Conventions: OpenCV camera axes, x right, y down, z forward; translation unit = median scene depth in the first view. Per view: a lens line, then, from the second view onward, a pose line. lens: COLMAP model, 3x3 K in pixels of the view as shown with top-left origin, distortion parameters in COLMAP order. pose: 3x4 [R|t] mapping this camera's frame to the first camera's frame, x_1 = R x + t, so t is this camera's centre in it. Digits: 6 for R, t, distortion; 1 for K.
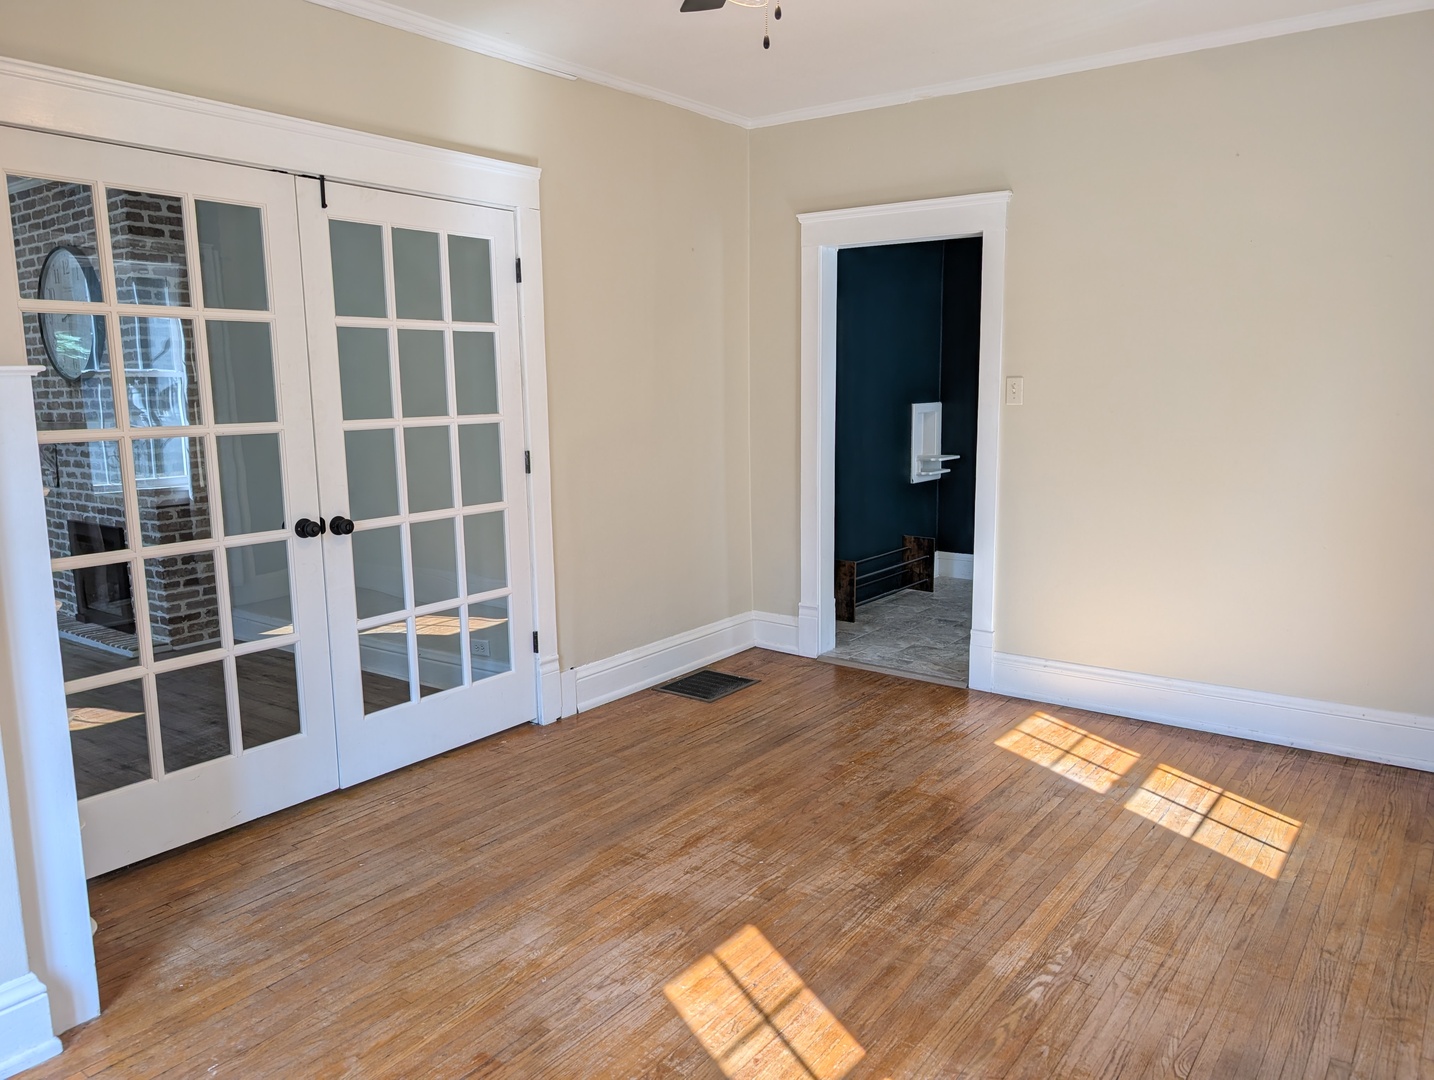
lens RADIAL K [[1033.9, 0, 726.6], [0, 1033.9, 538.8], [0, 0, 1]] dist [0.052034, -0.078149]
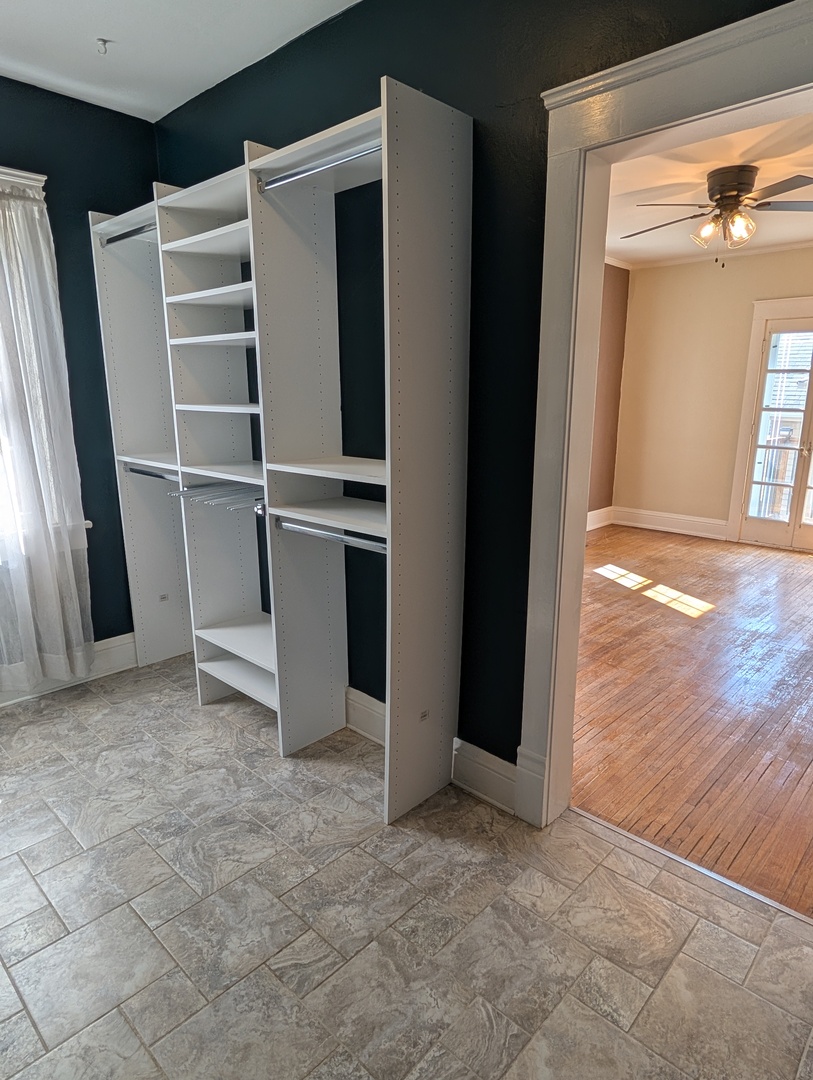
lens RADIAL K [[650.0, 0, 408.0], [0, 650.0, 551.2], [0, 0, 1]] dist [0.005976, 0.000835]
pose [[-0.992491, -0.016572, 0.121192, 0.471392], [0.032257, 0.920248, 0.390003, -0.356584], [-0.117990, 0.390984, -0.912803, 2.183819]]
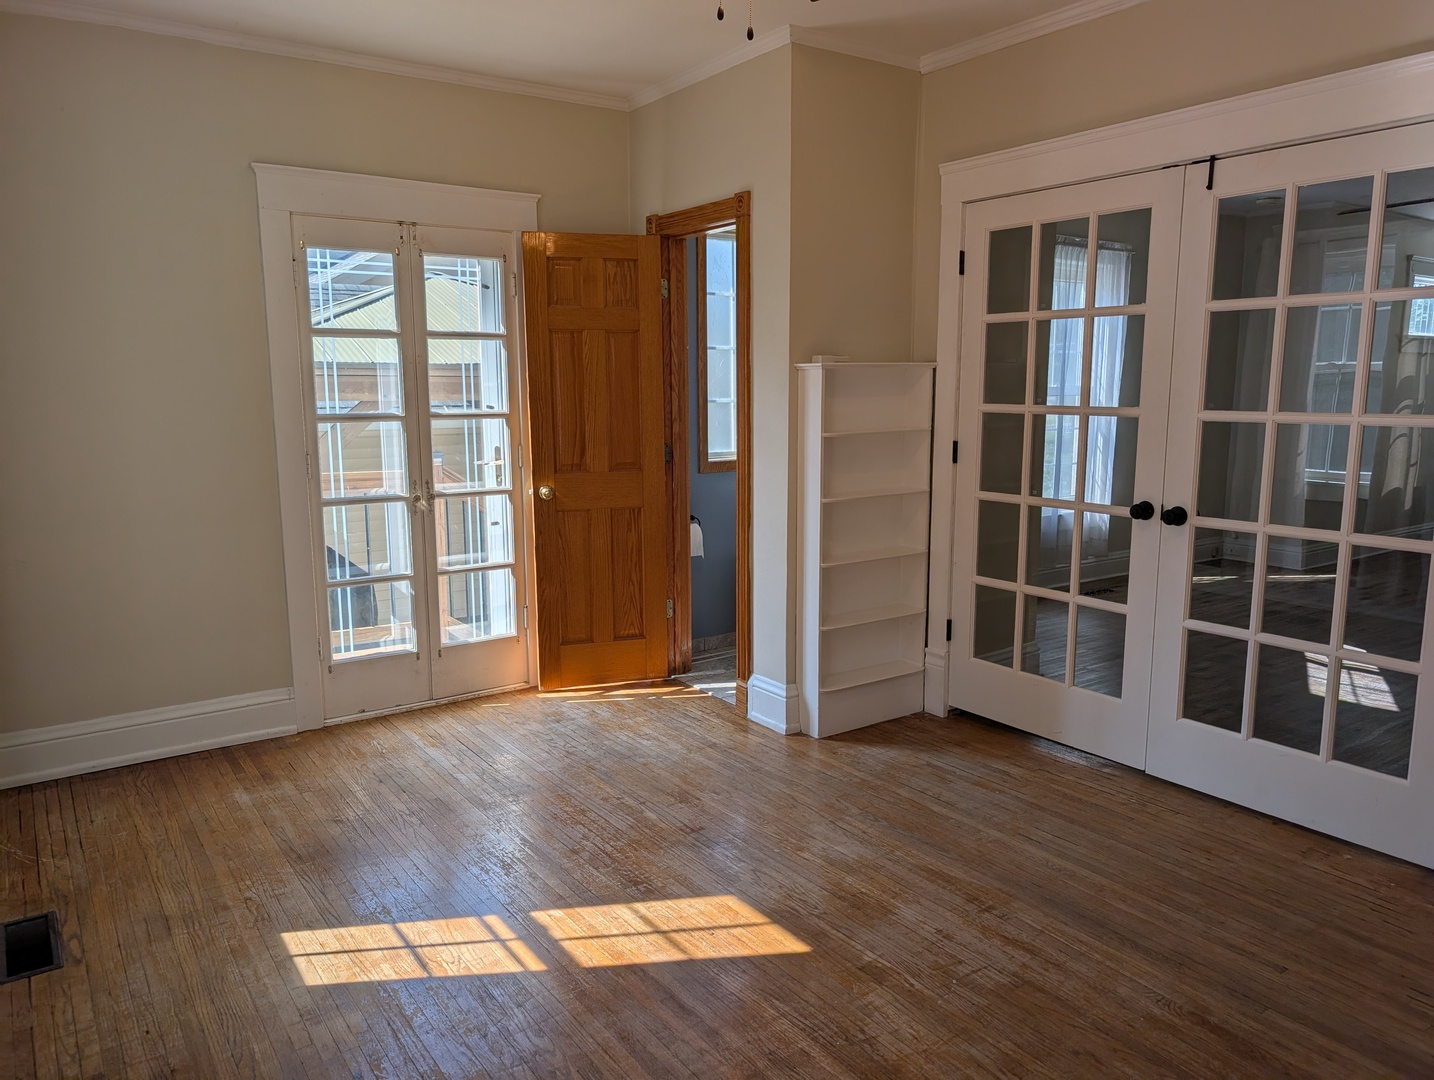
lens RADIAL K [[1028.1, 0, 733.6], [0, 1028.1, 550.1], [0, 0, 1]] dist [-0.002644, 0.003792]
pose [[-0.303687, 0.168895, -0.937683, 0.775268], [-0.142999, 0.964935, 0.220117, -0.156355], [0.941980, 0.200935, -0.268886, 1.003657]]
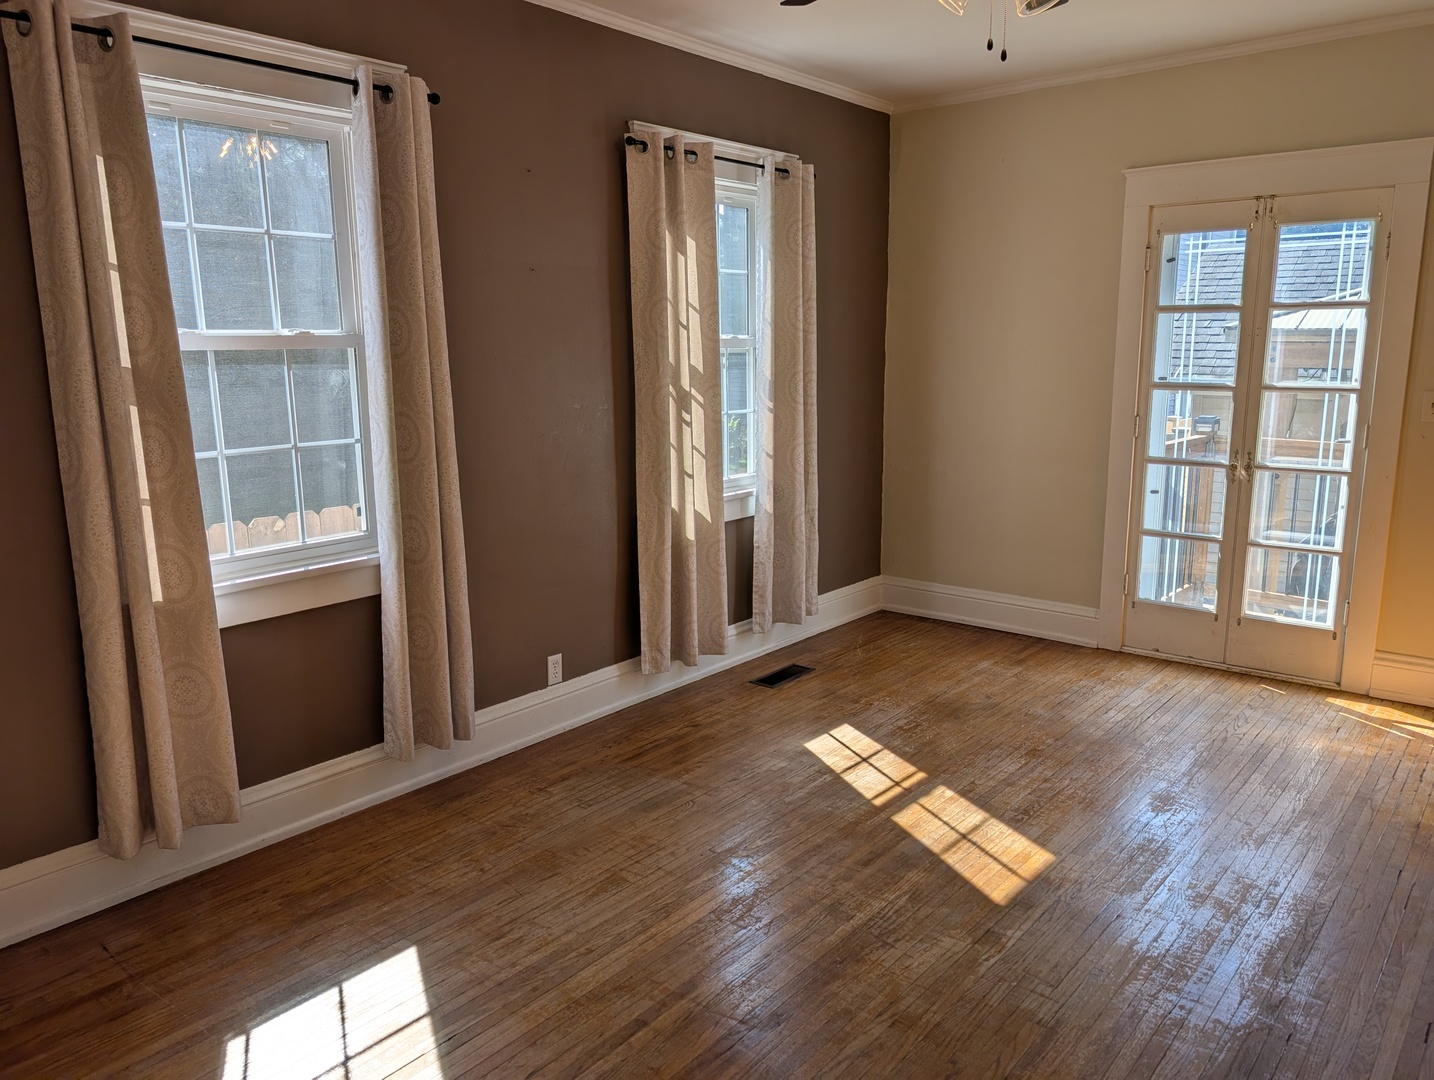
lens RADIAL K [[1033.9, 0, 726.6], [0, 1033.9, 538.8], [0, 0, 1]] dist [0.052034, -0.078149]
pose [[-0.998344, 0.012454, 0.056163, 0.204243], [0.030864, 0.939838, 0.340225, -0.281531], [-0.048547, 0.341395, -0.938665, 1.658895]]
